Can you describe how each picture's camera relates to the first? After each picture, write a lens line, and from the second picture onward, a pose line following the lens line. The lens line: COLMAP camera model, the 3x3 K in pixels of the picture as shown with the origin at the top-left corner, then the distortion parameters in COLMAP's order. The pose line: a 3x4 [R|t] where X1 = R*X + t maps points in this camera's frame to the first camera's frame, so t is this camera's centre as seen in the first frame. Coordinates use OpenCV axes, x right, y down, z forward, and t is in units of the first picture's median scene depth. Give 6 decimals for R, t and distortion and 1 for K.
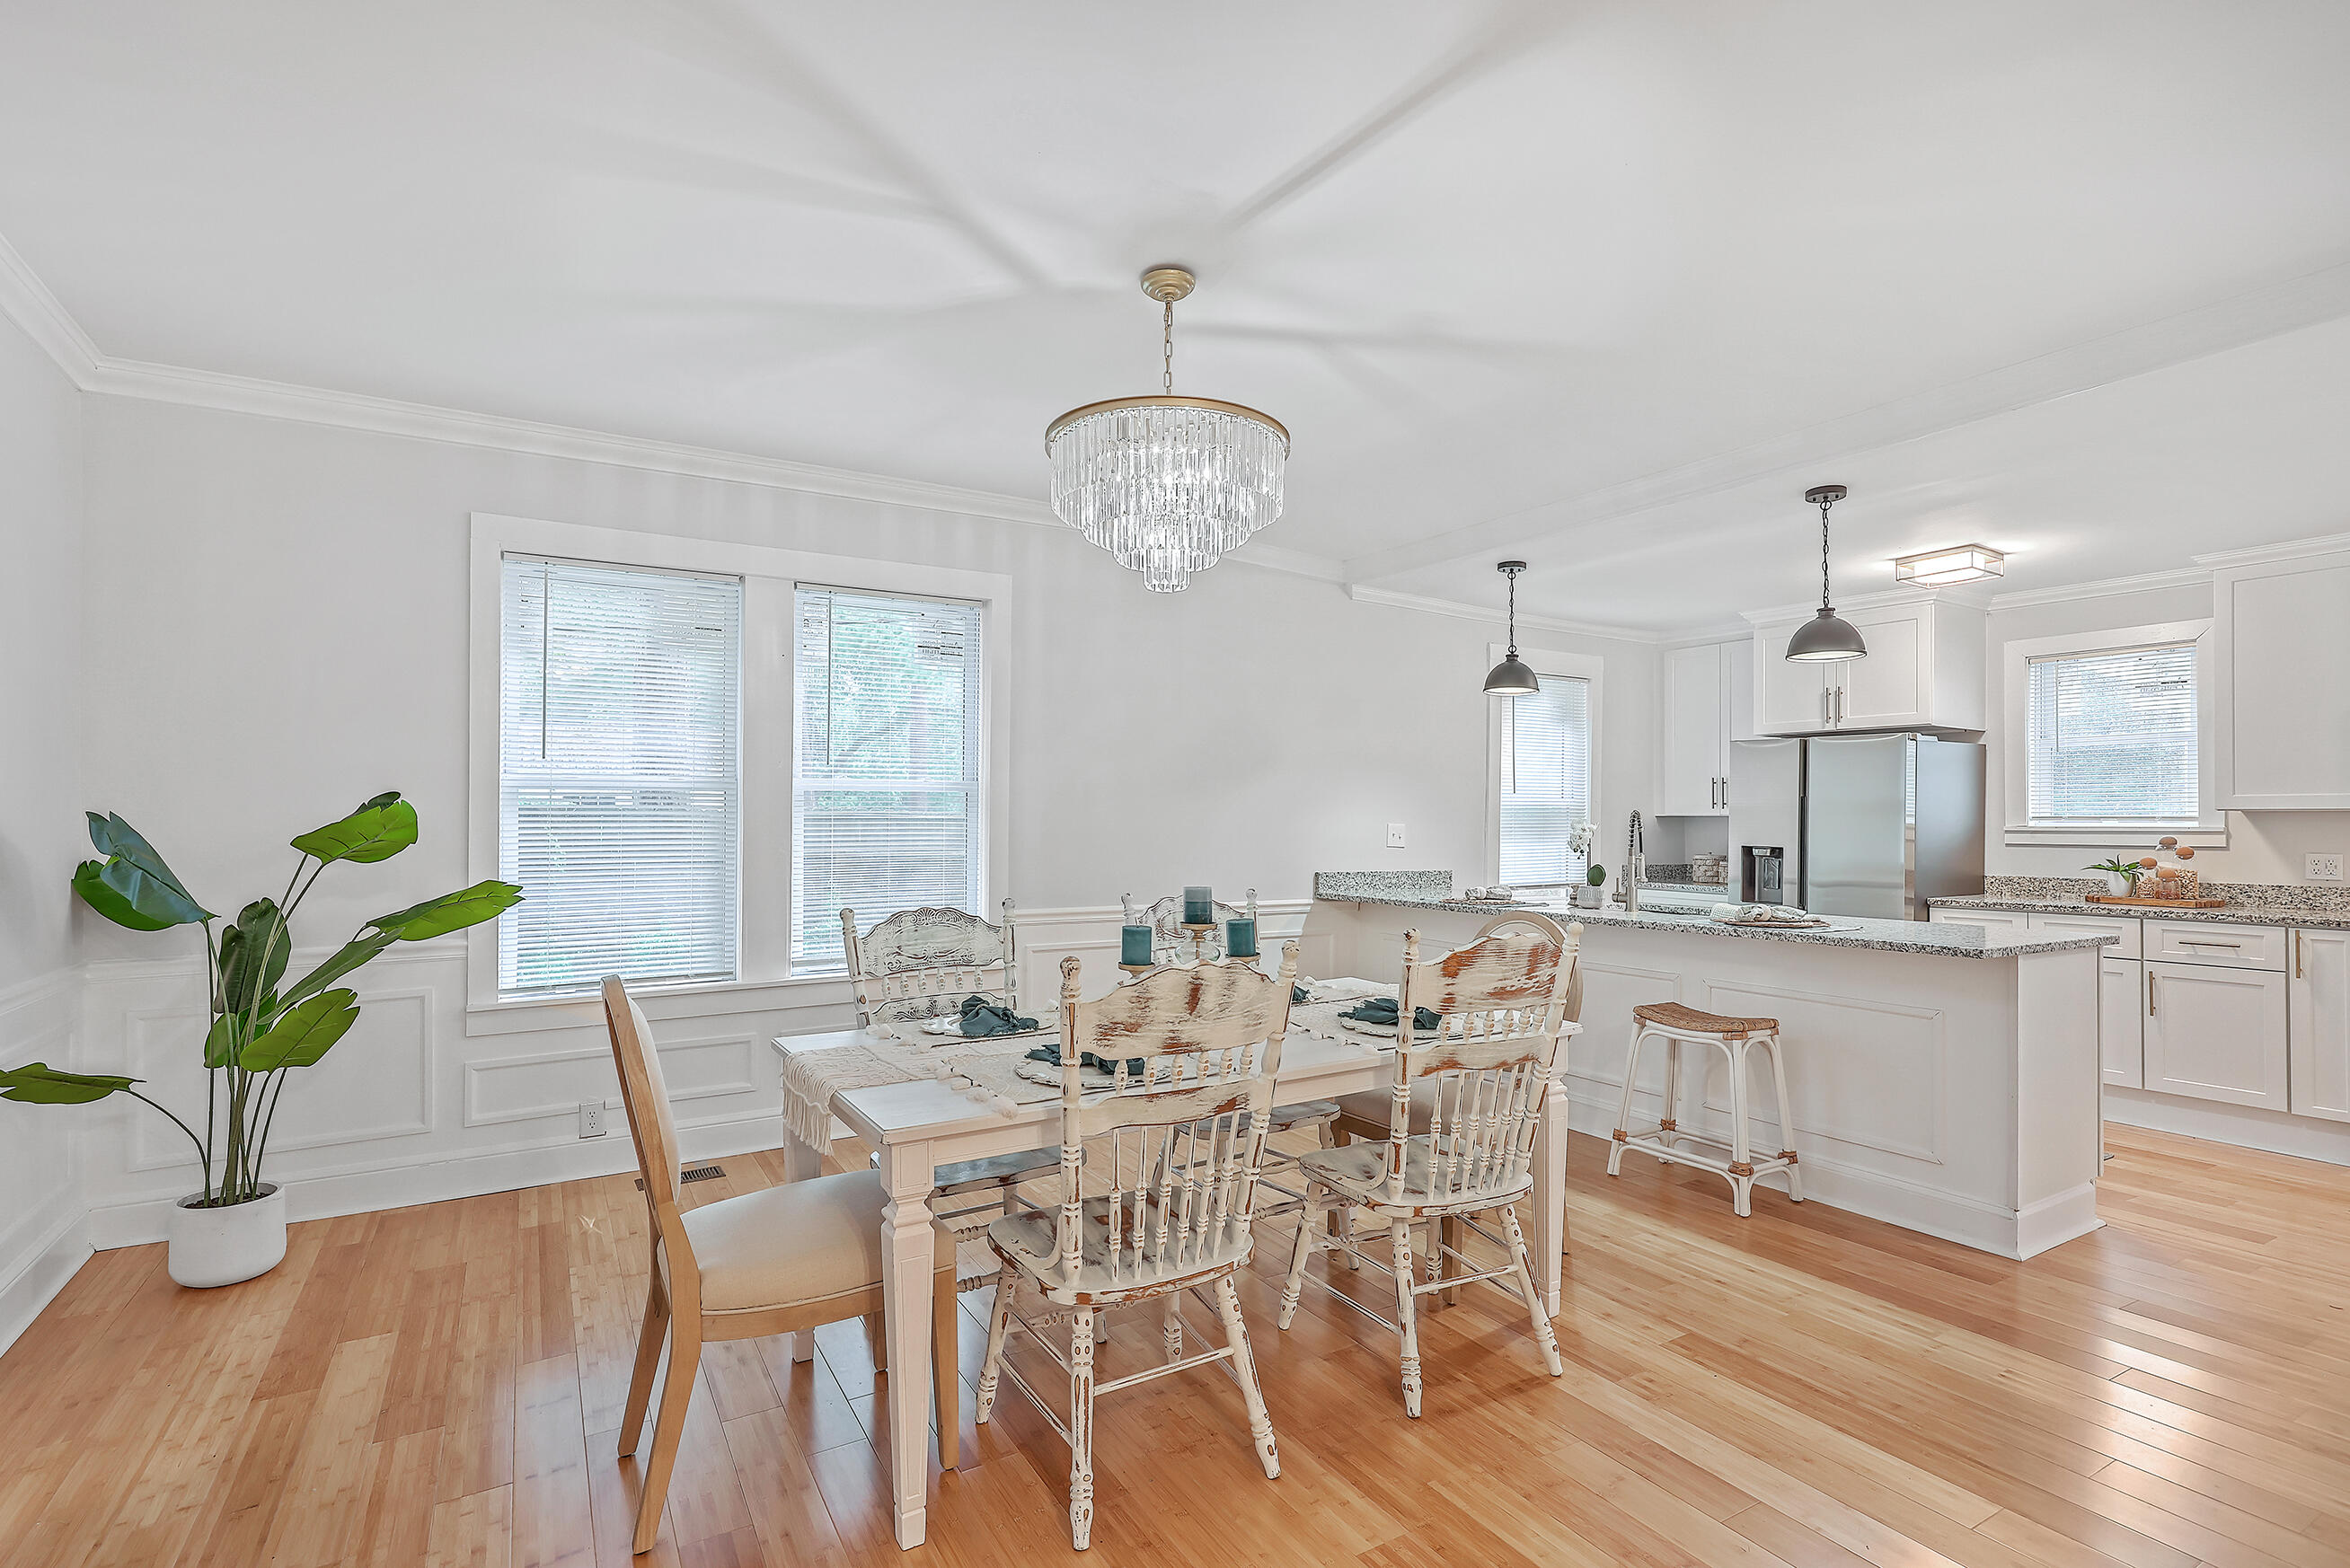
lens RADIAL K [[1101.9, 0, 1171.3], [0, 1101.9, 807.7], [0, 0, 1]] dist [0.001899, -0.000415]
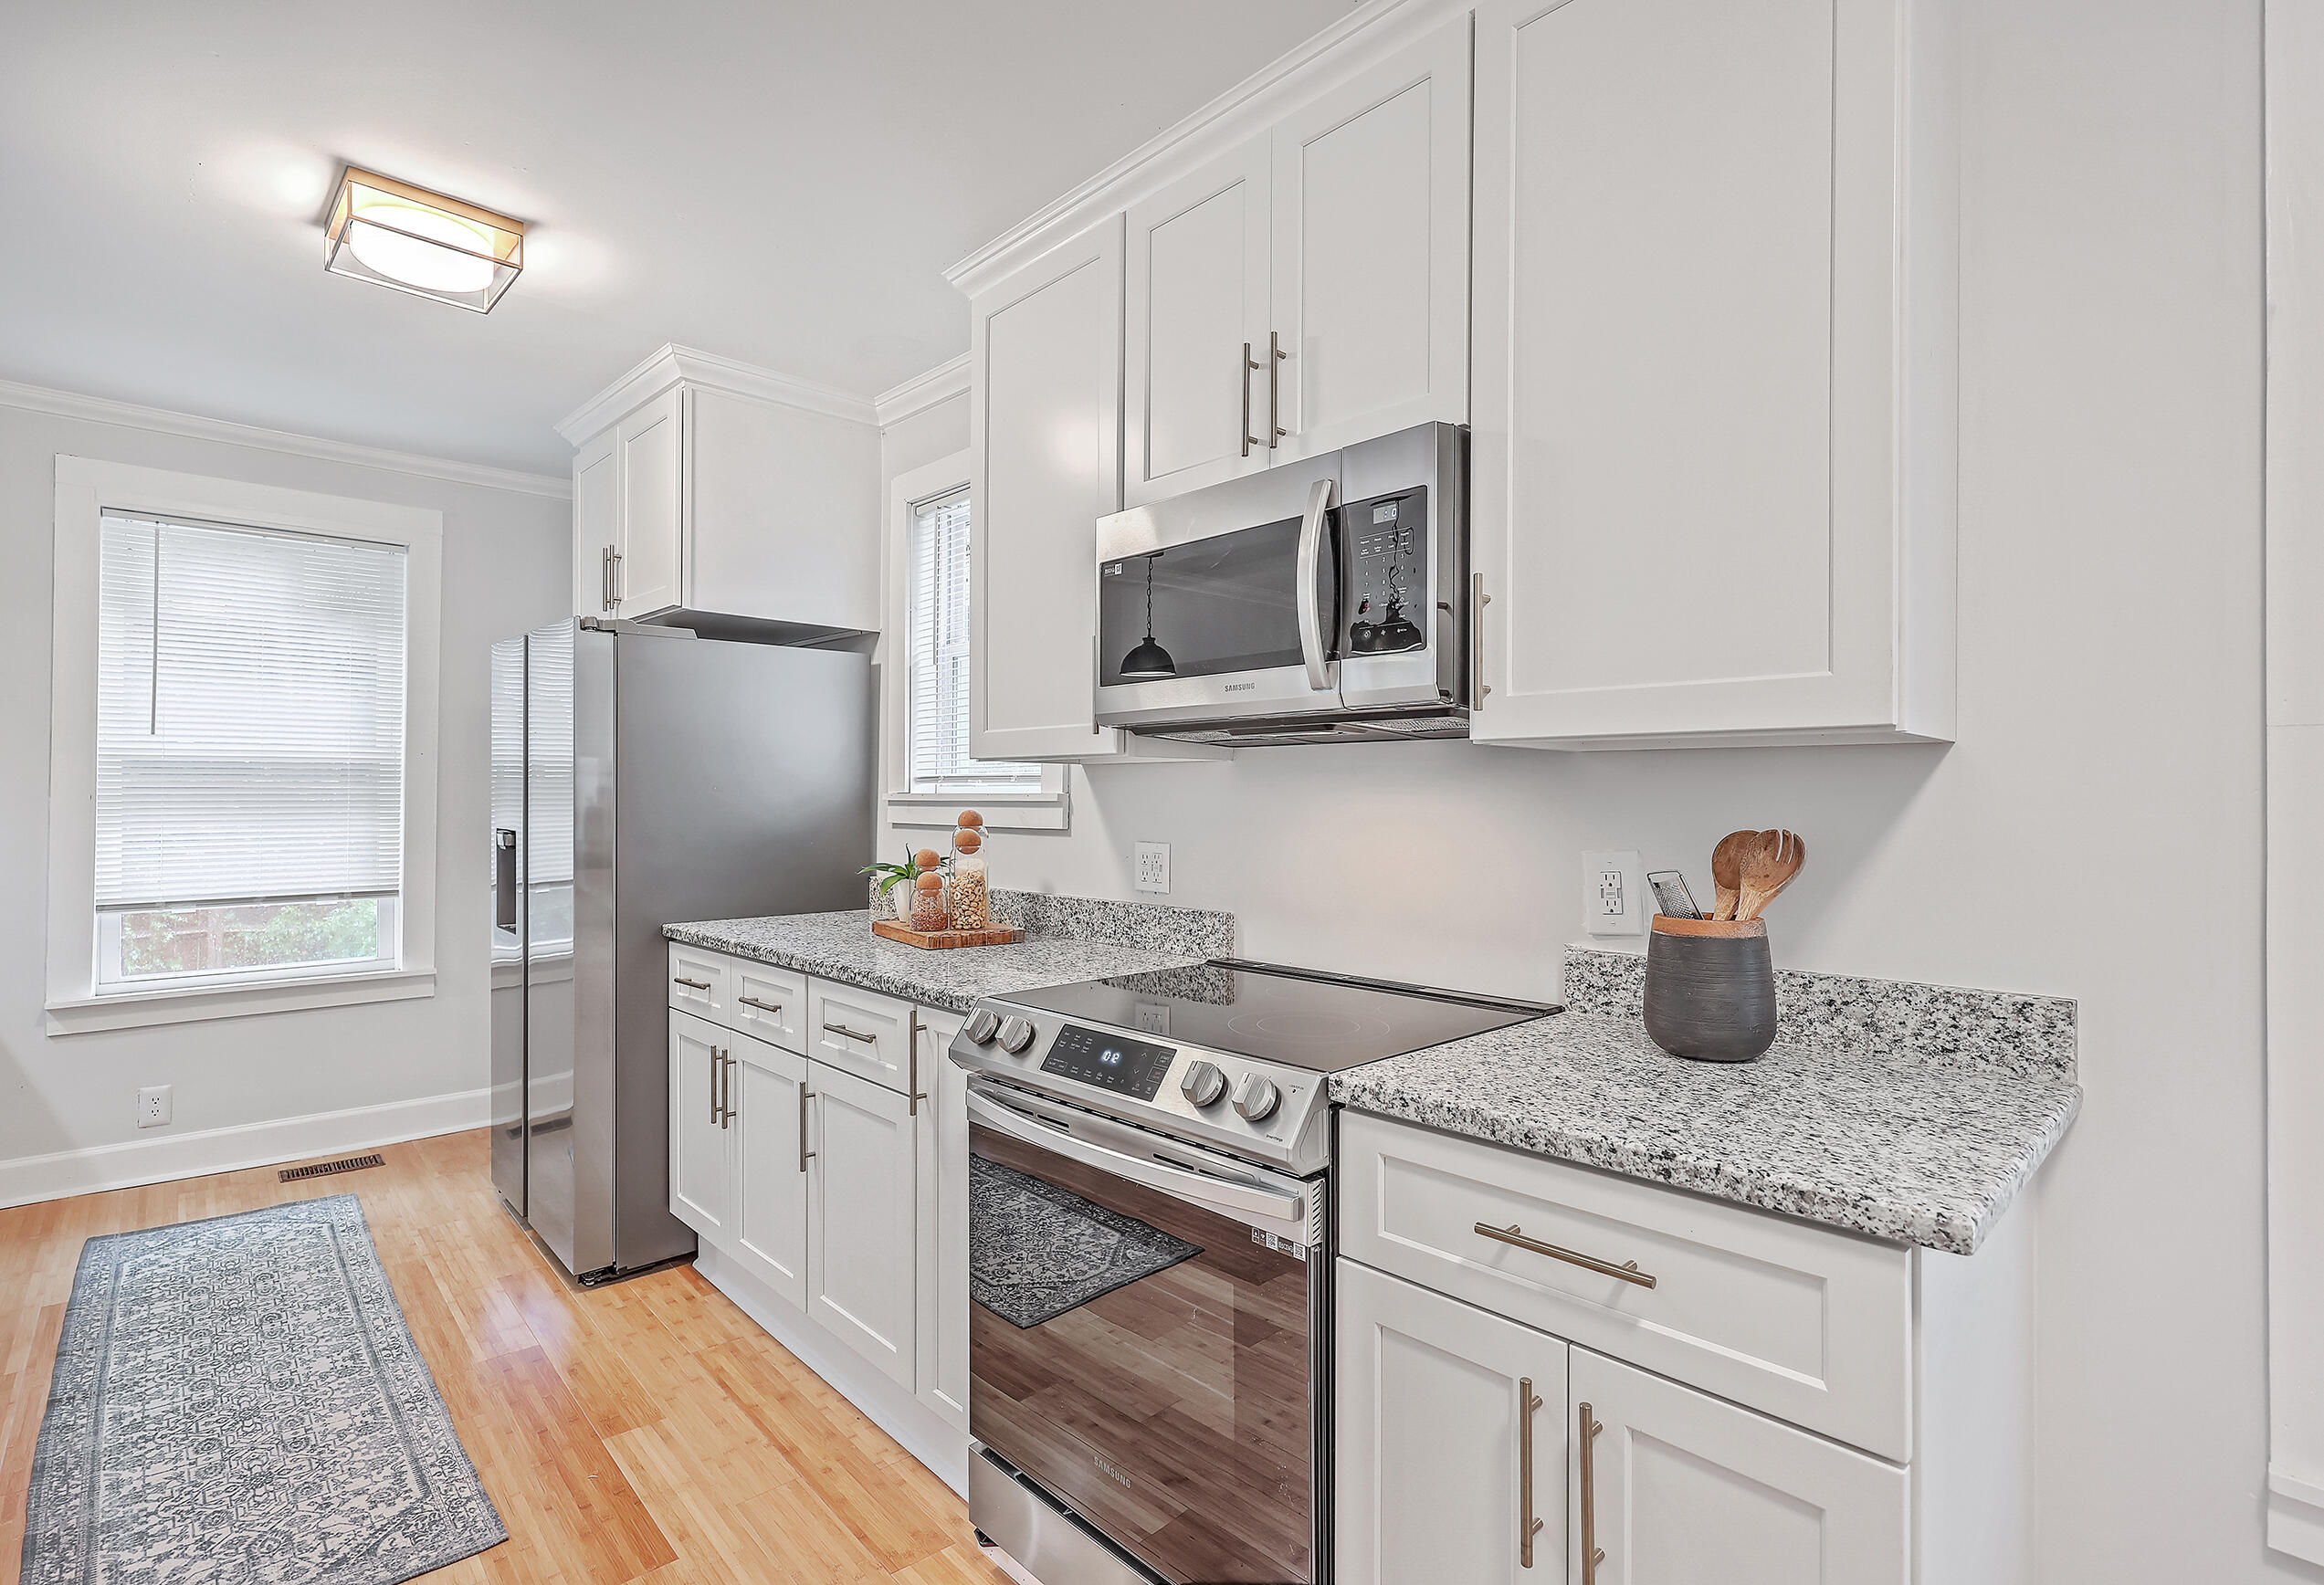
lens RADIAL K [[1093.3, 0, 1166.8], [0, 1093.3, 797.6], [0, 0, 1]] dist [0.002737, -0.001044]
pose [[0.977243, -0.000438, 0.212123, 0.901163], [-0.002767, 0.999887, 0.014809, 0.011924], [-0.212105, -0.015059, 0.977131, 0.464939]]
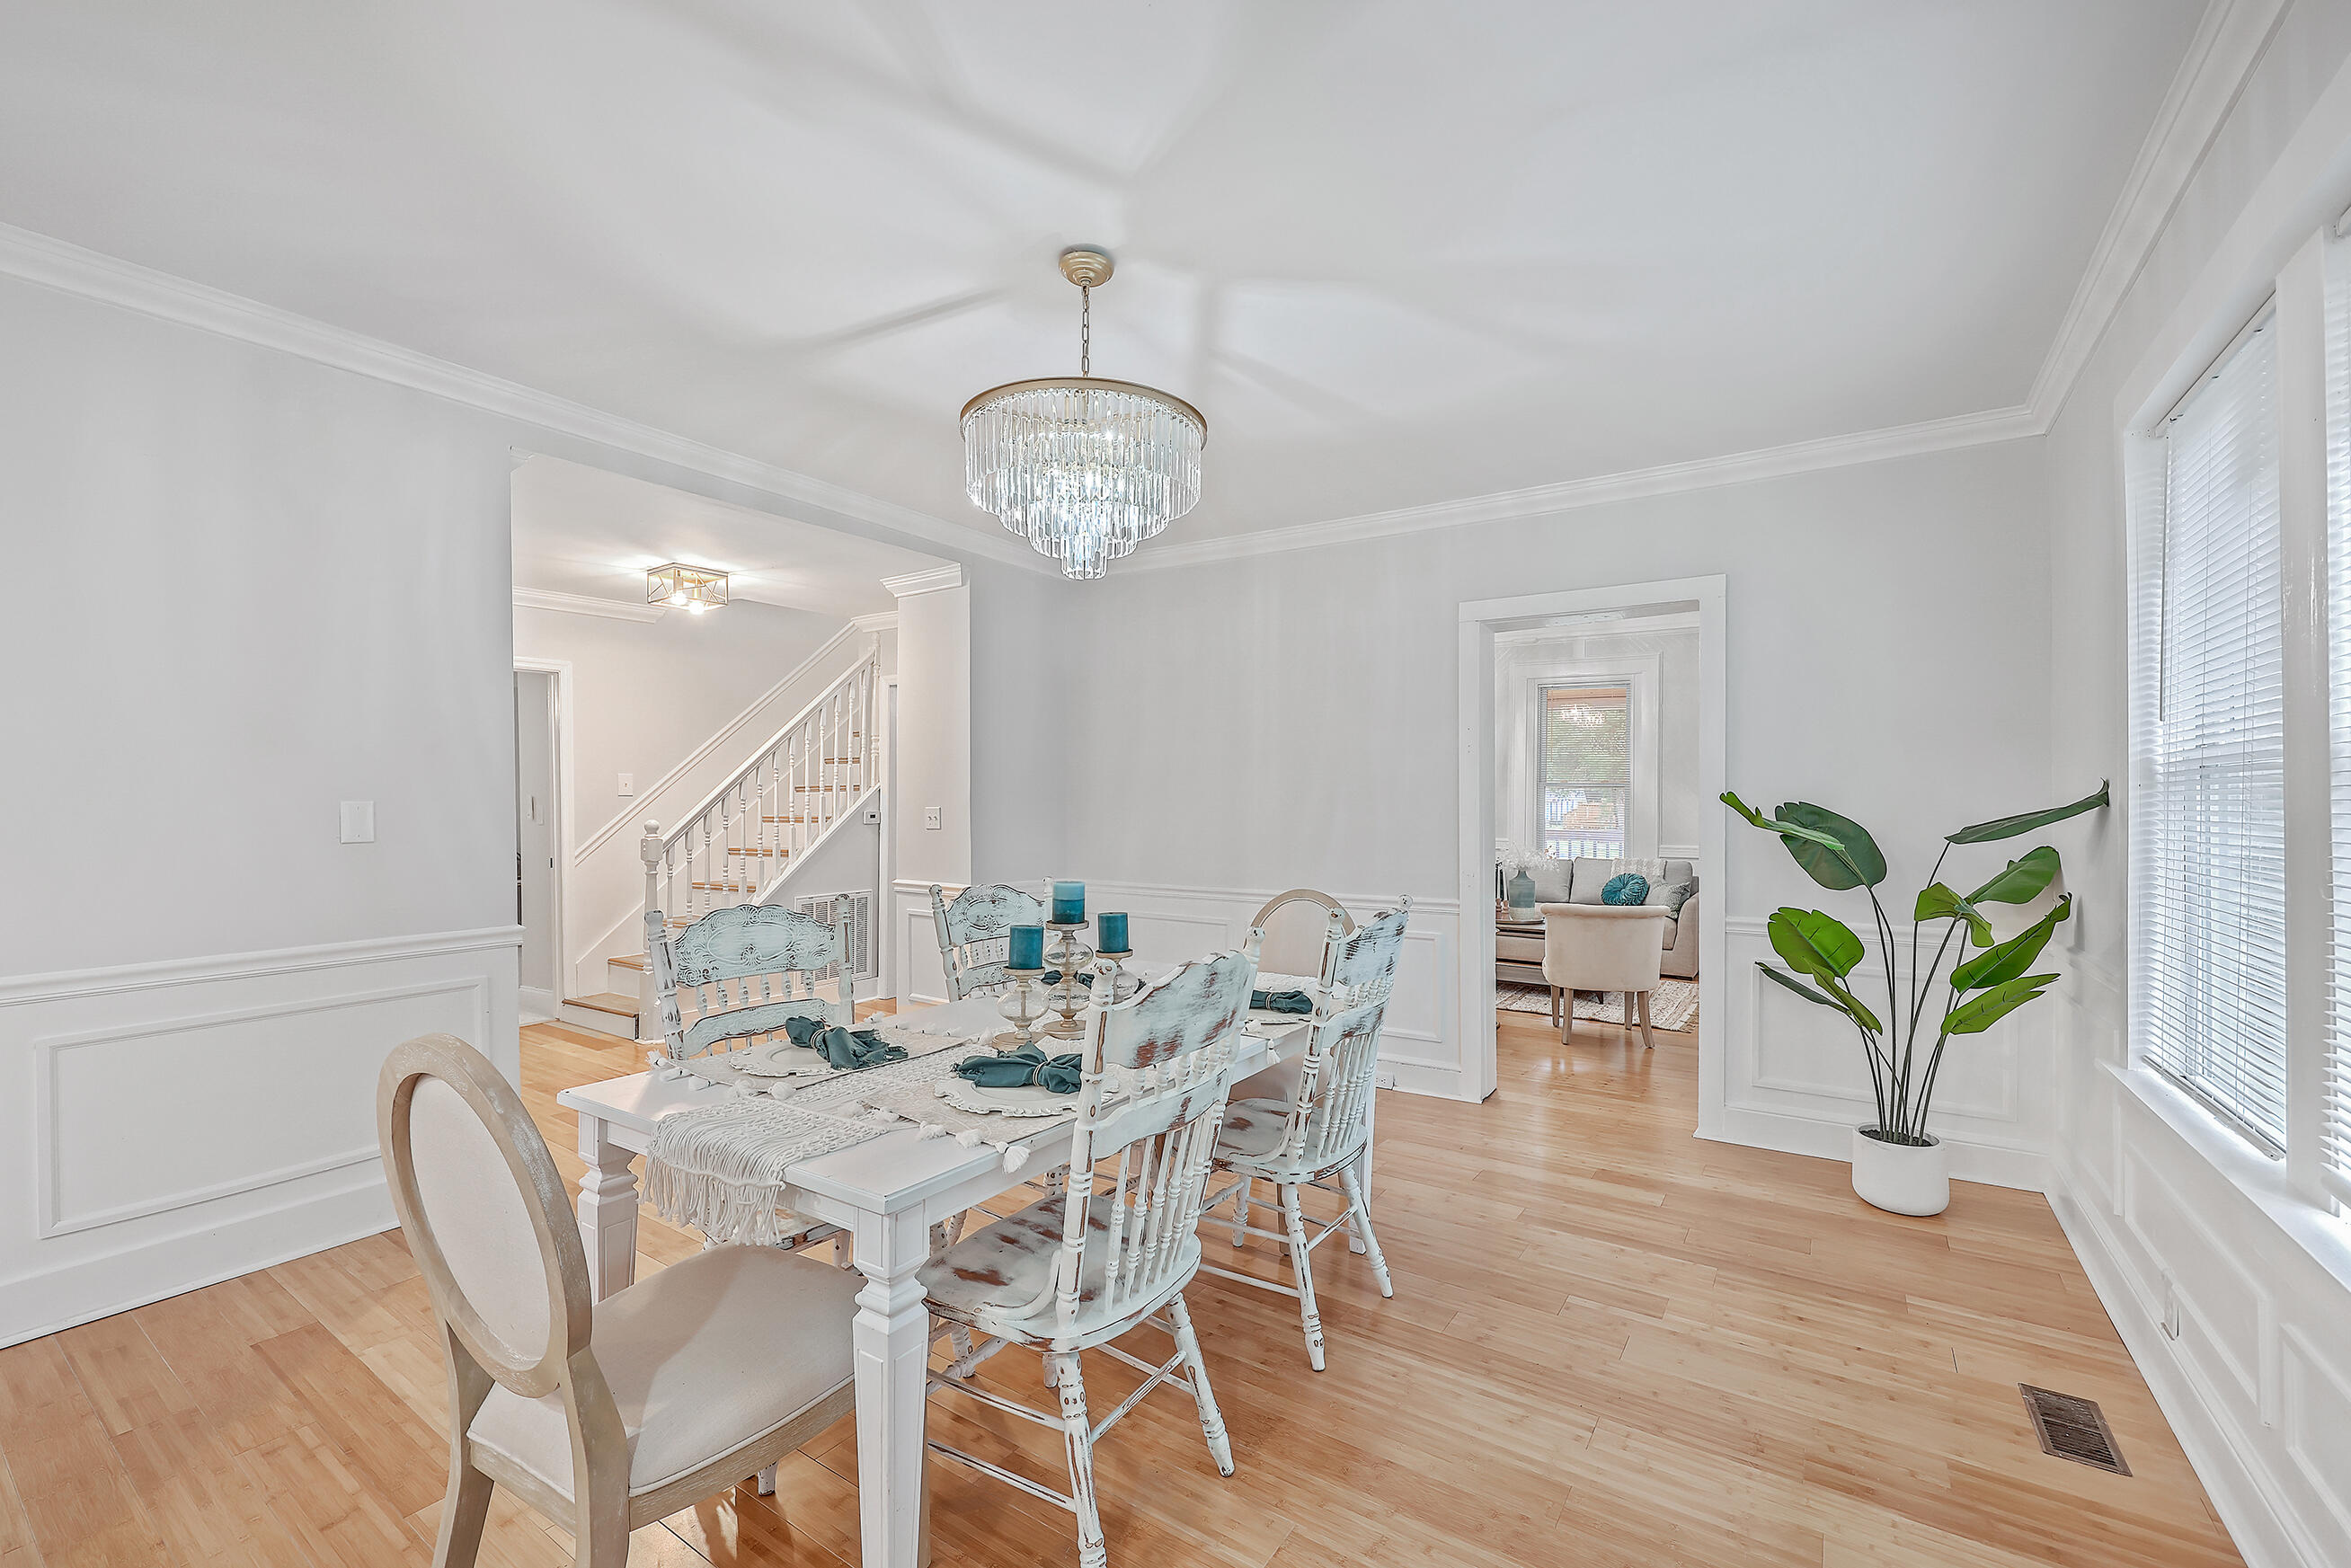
lens RADIAL K [[959.4, 0, 1192.1], [0, 959.4, 798.2], [0, 0, 1]] dist [0.000729, 0.000425]
pose [[-0.898364, -0.006526, -0.439204, 0.158517], [-0.002843, 0.999955, -0.009042, 0.005793], [0.439243, -0.006875, -0.898342, 0.996187]]
